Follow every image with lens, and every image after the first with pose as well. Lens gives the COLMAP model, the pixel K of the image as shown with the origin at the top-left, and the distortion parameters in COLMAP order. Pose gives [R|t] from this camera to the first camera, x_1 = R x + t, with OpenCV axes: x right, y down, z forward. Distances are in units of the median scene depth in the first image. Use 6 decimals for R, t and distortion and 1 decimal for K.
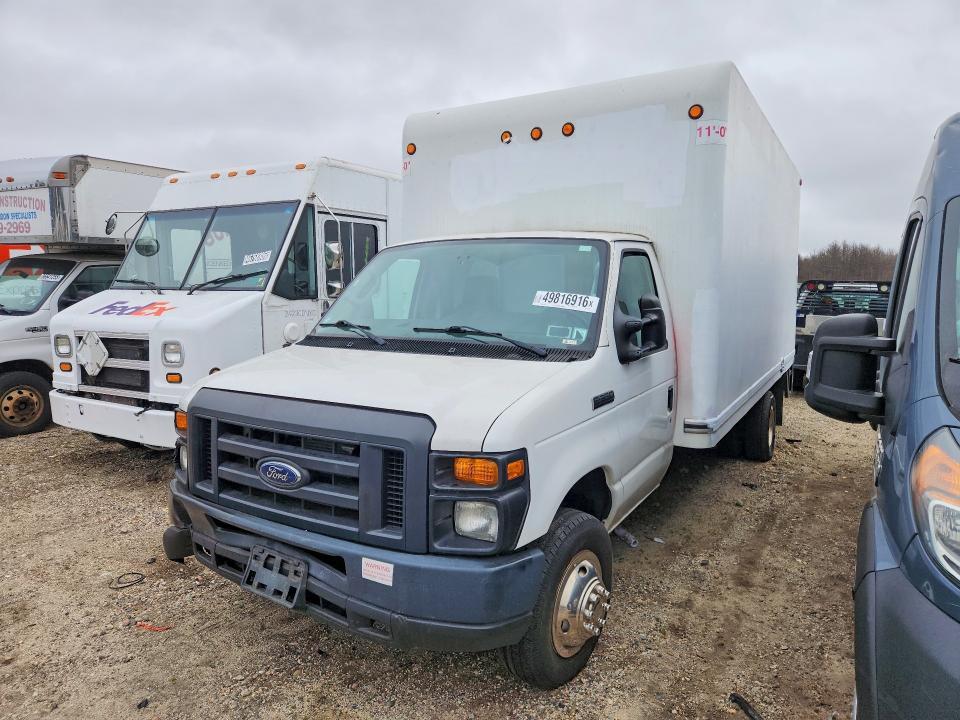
lens RADIAL K [[632.1, 0, 504.5], [0, 632.1, 281.2], [0, 0, 1]] dist [0.041423, -0.001557]
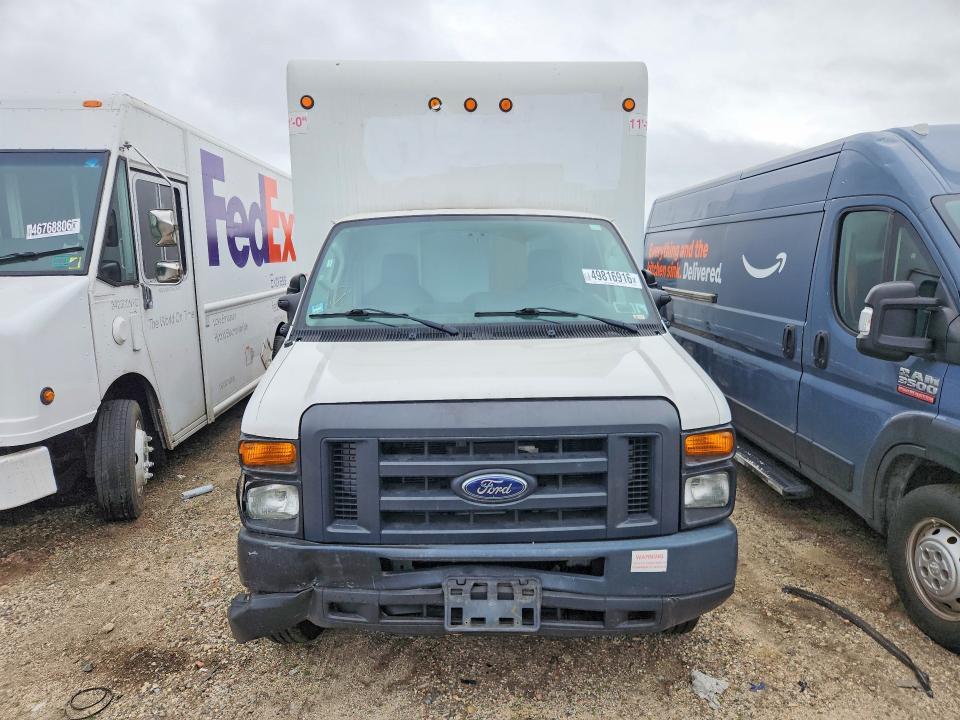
lens RADIAL K [[632.1, 0, 504.5], [0, 632.1, 281.2], [0, 0, 1]] dist [0.041423, -0.001557]
pose [[0.842613, -0.030937, 0.537630, -0.726974], [0.007165, 0.998904, 0.046251, -0.015763], [-0.538472, -0.035120, 0.841911, 0.253205]]
